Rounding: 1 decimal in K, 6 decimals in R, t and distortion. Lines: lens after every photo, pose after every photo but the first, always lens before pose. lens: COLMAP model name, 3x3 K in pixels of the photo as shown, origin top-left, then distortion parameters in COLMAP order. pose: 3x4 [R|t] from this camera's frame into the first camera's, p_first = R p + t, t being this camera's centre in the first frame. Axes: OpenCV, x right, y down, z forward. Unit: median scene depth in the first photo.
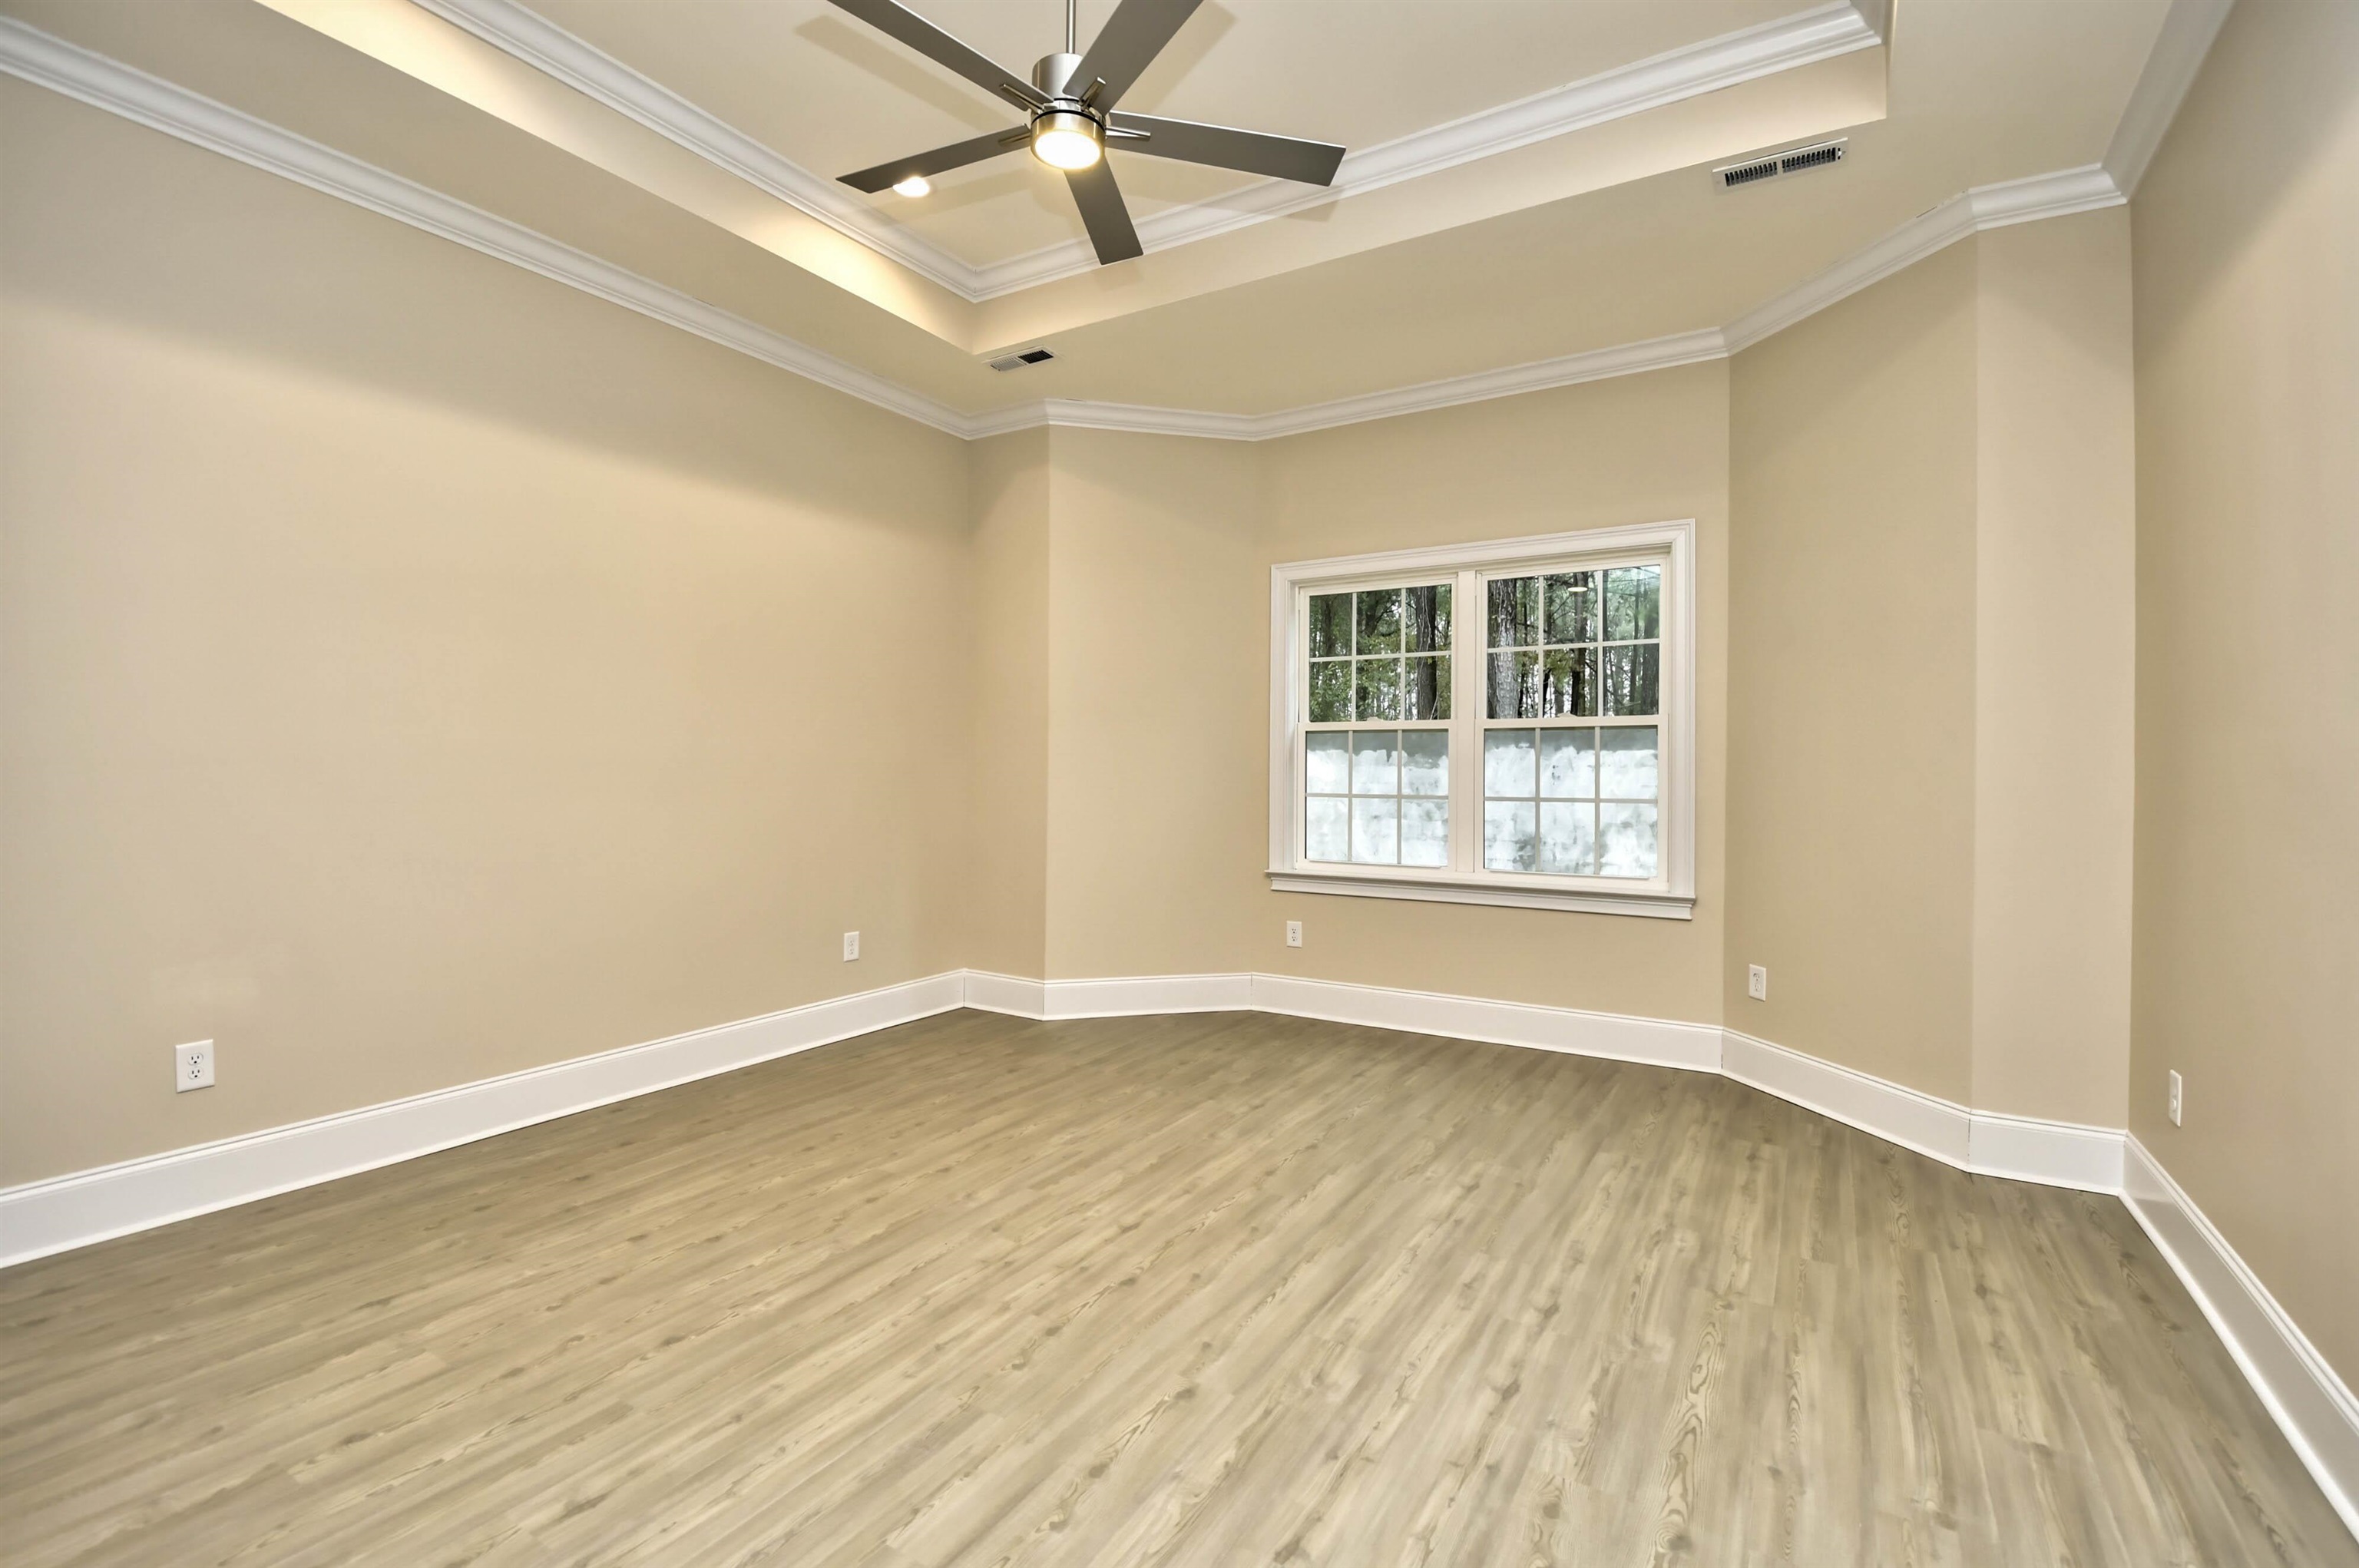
lens RADIAL K [[1046.8, 0, 1202.7], [0, 1046.8, 769.5], [0, 0, 1]] dist [0.003868, -0.012942]
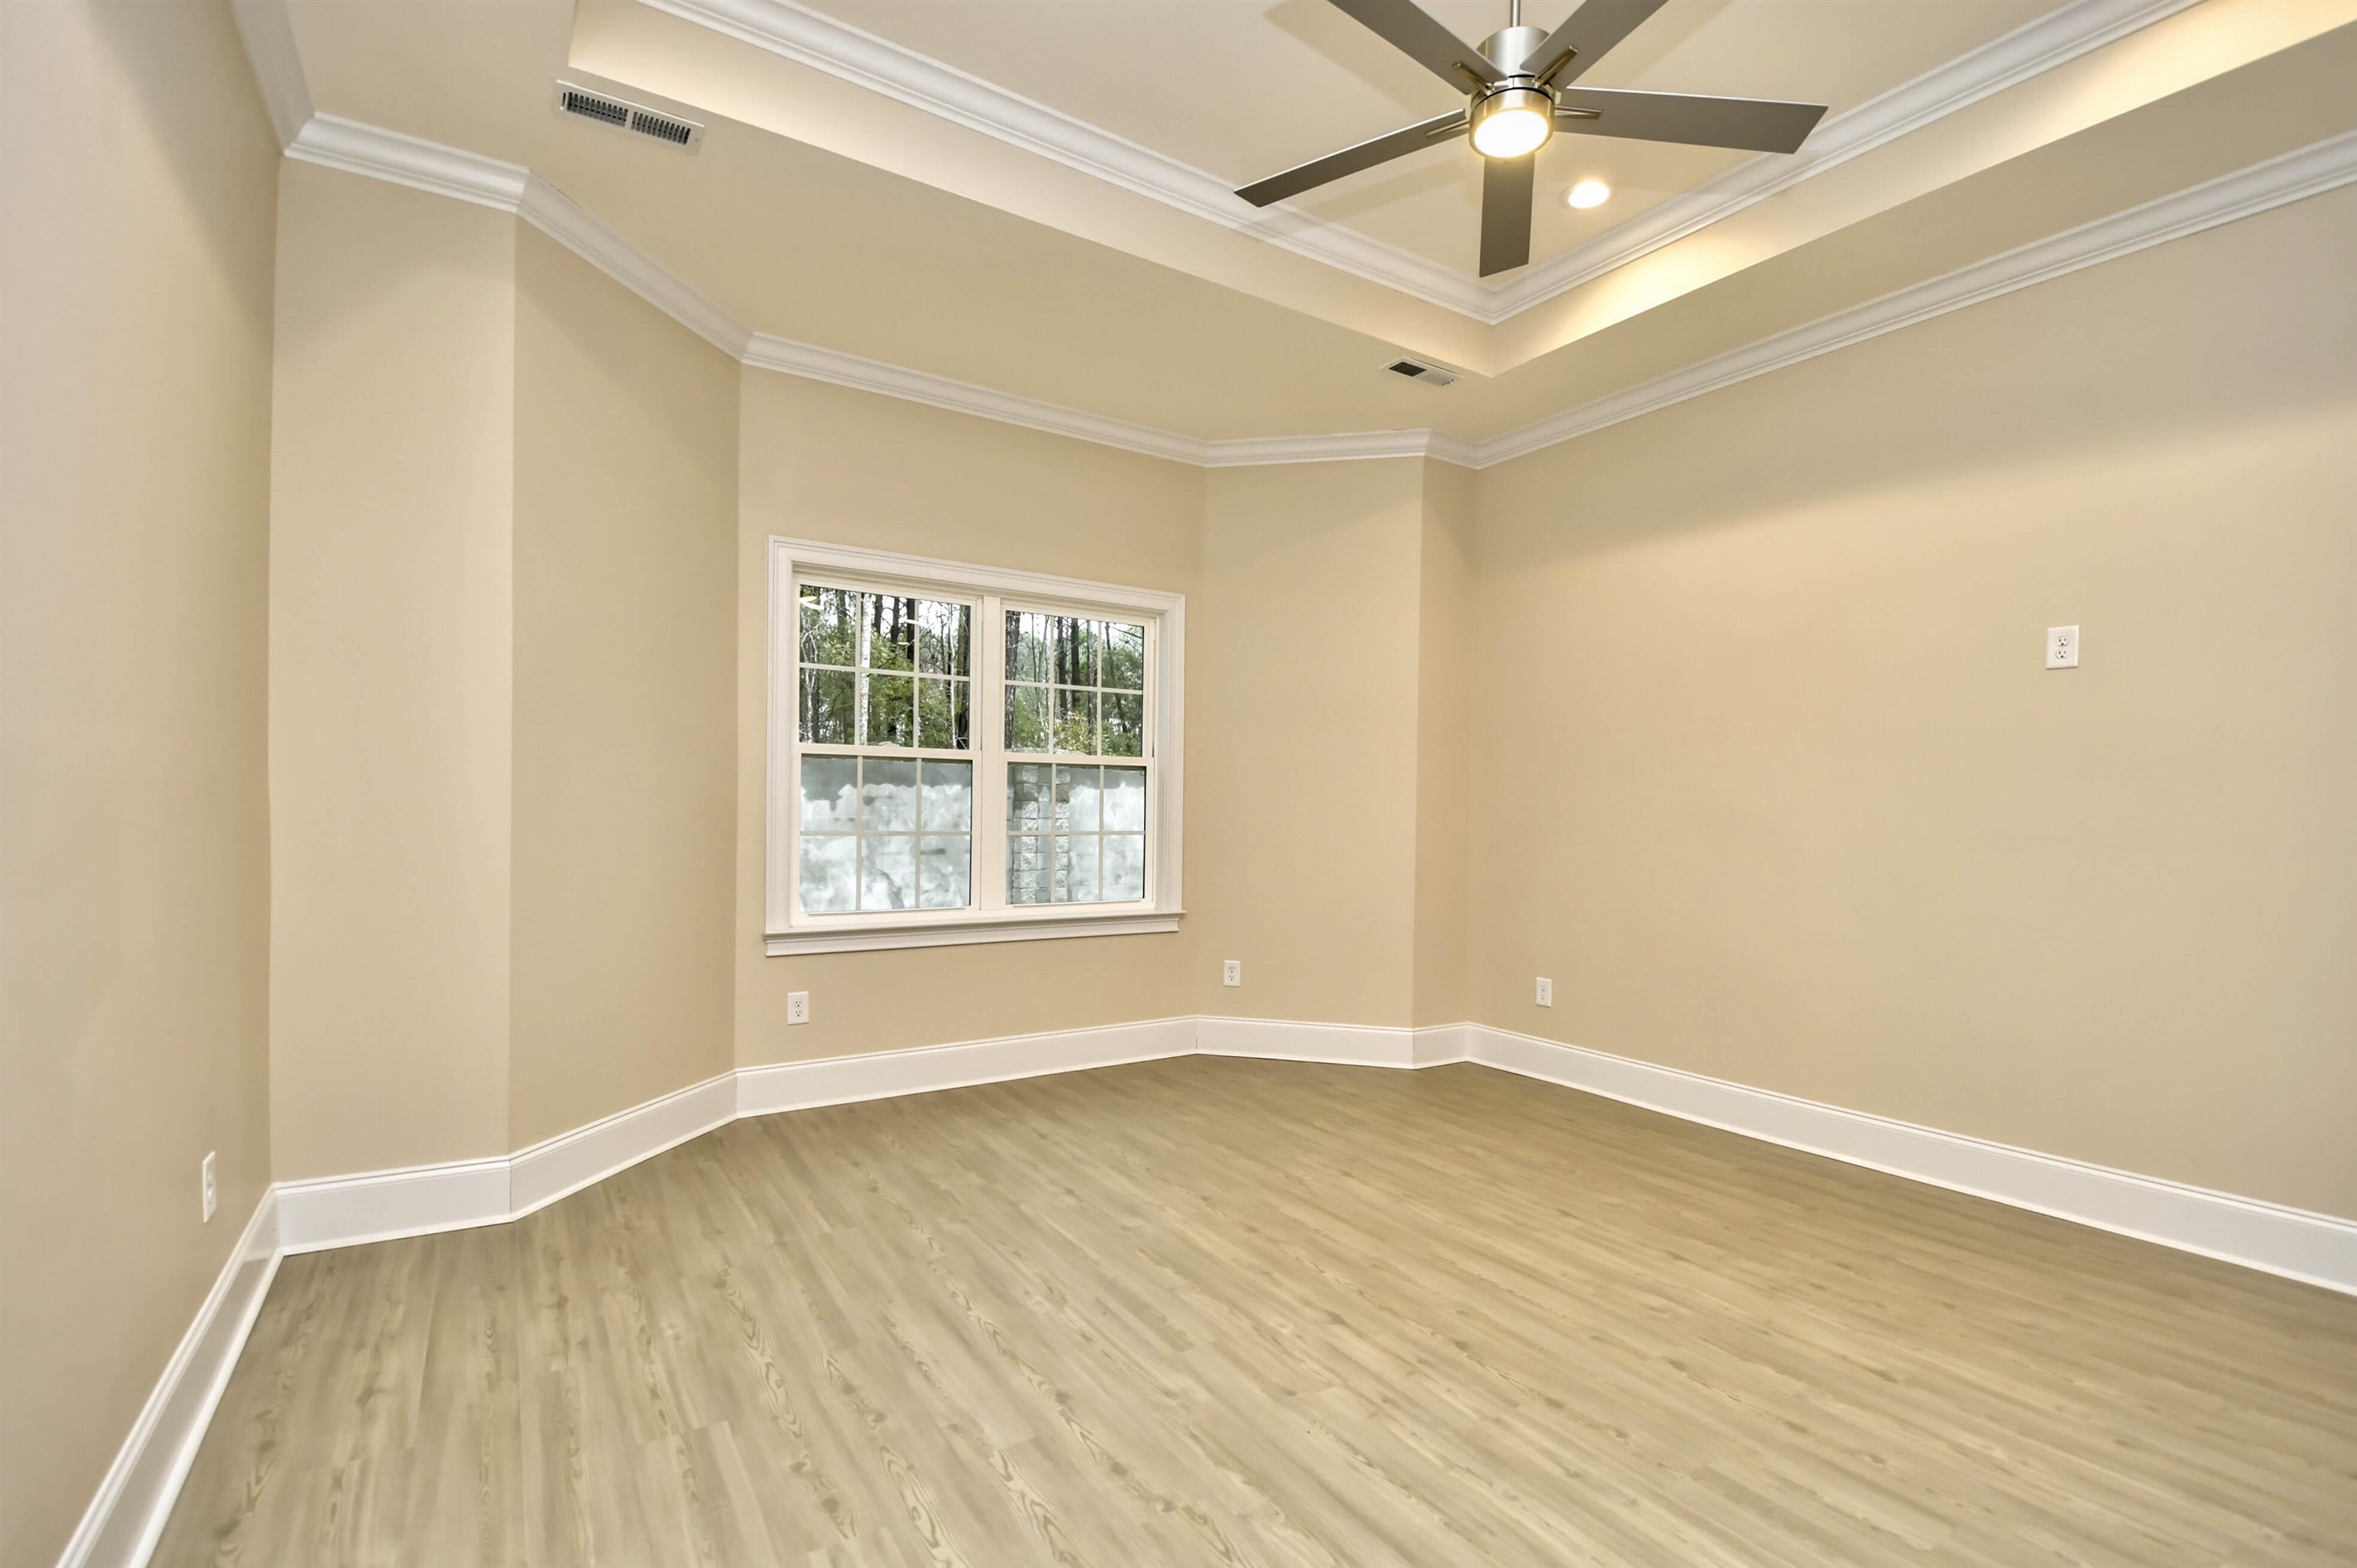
lens RADIAL K [[1045.8, 0, 1190.1], [0, 1045.8, 798.9], [0, 0, 1]] dist [0.003868, -0.012942]
pose [[0.452059, 0.008860, 0.891944, -0.749771], [-0.009009, 0.999945, -0.005367, -0.000957], [-0.891942, -0.005610, 0.452114, 0.572475]]
